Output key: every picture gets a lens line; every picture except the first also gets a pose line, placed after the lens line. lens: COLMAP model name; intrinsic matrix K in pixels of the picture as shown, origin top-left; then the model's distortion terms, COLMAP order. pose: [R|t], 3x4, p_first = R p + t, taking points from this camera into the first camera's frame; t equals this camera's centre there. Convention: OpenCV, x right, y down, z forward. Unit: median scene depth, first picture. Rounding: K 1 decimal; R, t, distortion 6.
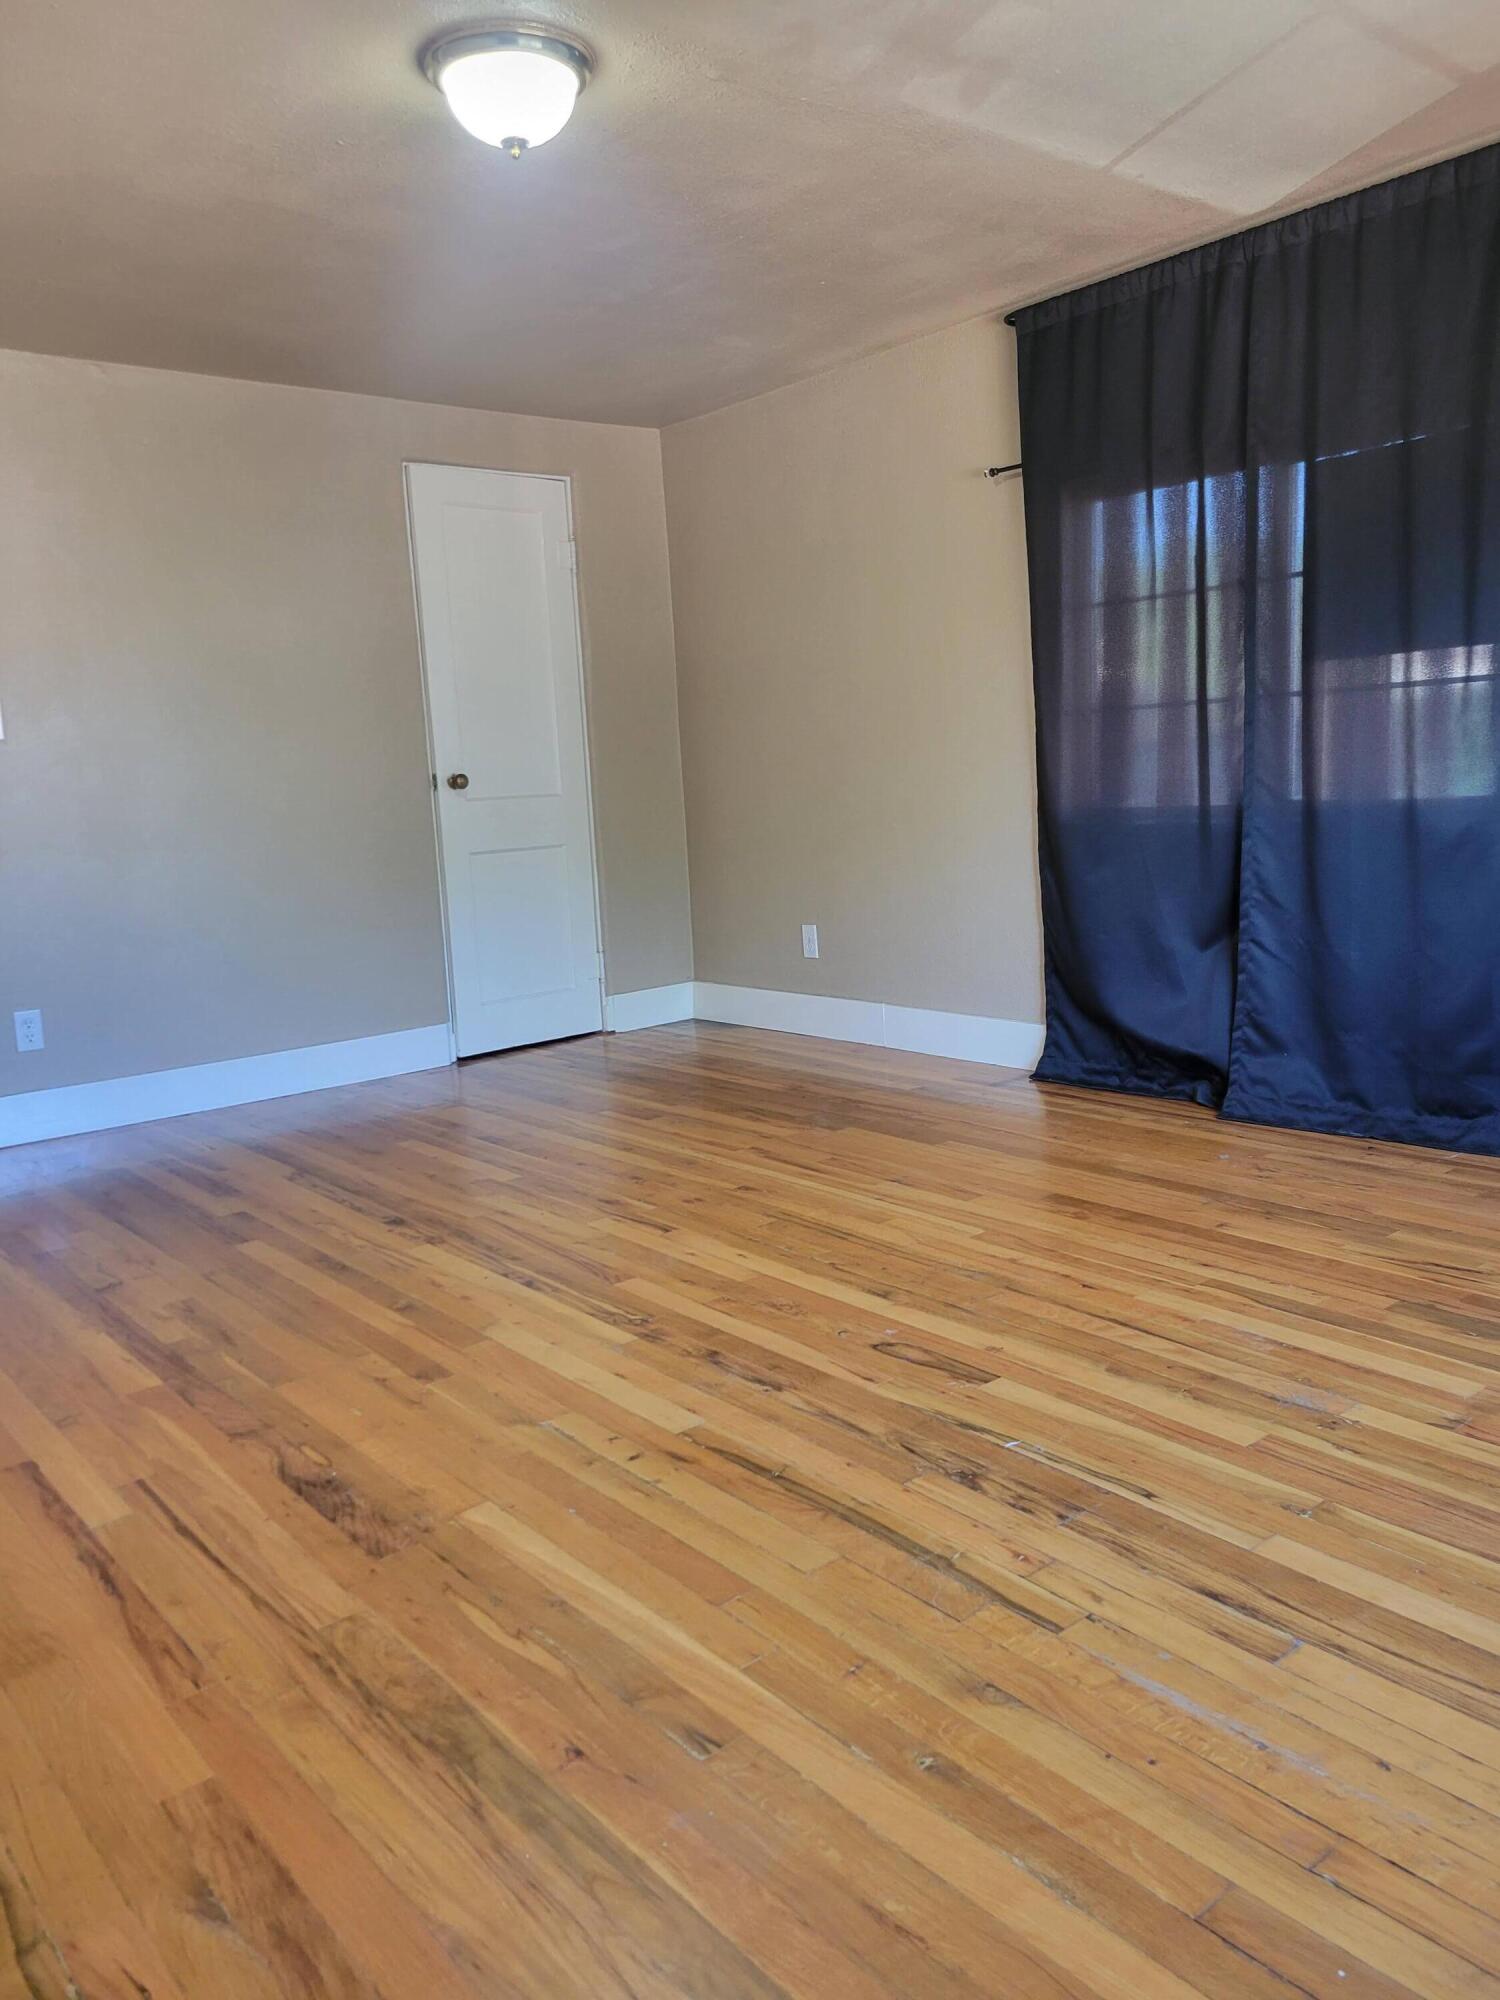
lens RADIAL K [[1532.0, 0, 750.1], [0, 1532.0, 1001.9], [0, 0, 1]] dist [0.062079, -0.036778]
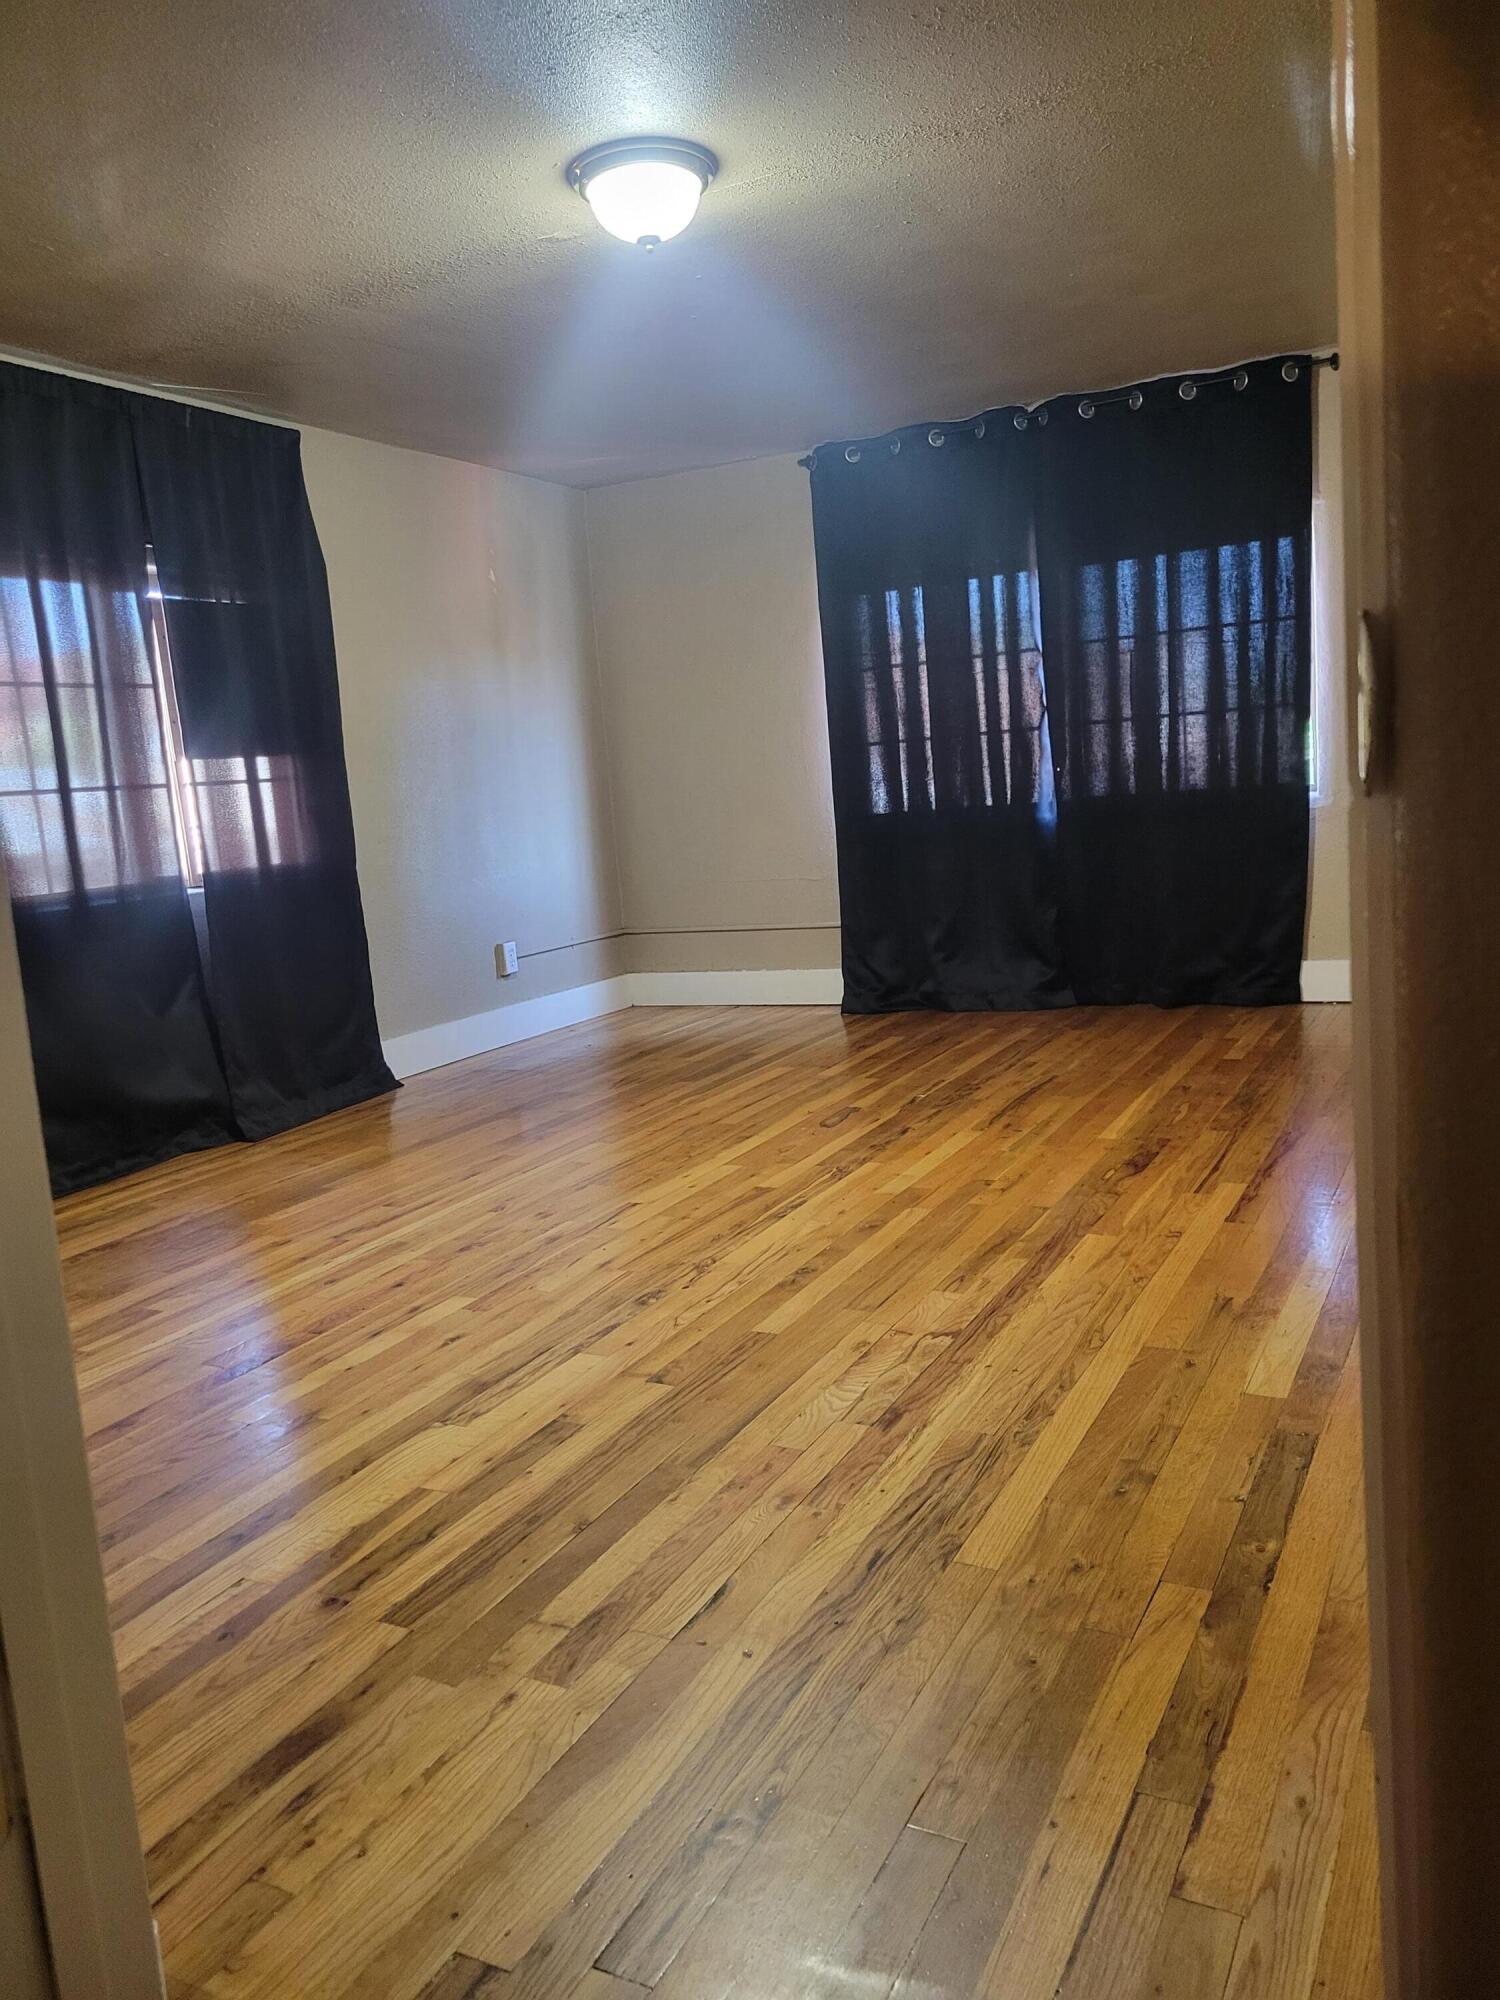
lens RADIAL K [[1532.0, 0, 750.8], [0, 1532.0, 1001.0], [0, 0, 1]] dist [0.062079, -0.036778]
pose [[-0.407105, -0.044225, 0.912310, -1.072989], [0.235706, 0.959910, 0.151712, -0.136449], [-0.882444, 0.276799, -0.380360, 1.292793]]
